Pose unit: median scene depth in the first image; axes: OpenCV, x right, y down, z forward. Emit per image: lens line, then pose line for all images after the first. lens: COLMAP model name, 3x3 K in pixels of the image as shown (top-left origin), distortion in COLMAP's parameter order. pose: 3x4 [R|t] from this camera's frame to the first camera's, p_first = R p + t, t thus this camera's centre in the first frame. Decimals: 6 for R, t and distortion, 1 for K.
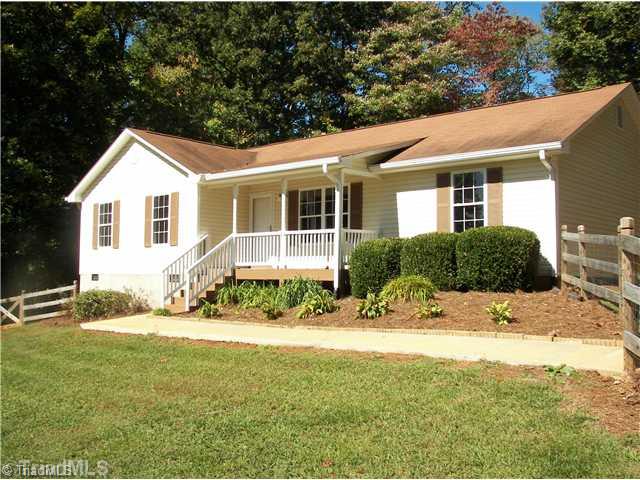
lens RADIAL K [[677.1, 0, 315.8], [0, 677.1, 238.5], [0, 0, 1]] dist [-0.116216, 0.000000]
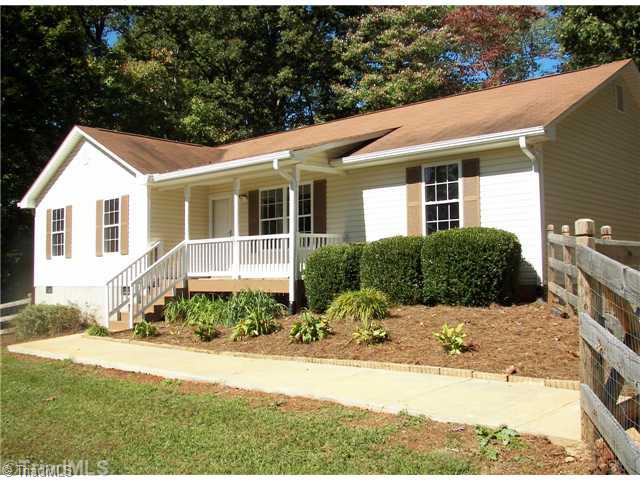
lens RADIAL K [[677.1, 0, 324.6], [0, 677.1, 242.1], [0, 0, 1]] dist [-0.116216, 0.000000]
pose [[0.999569, -0.018659, -0.022664, 0.083155], [0.018805, 0.999804, 0.006263, -0.006907], [0.022543, -0.006686, 0.999724, 0.115159]]
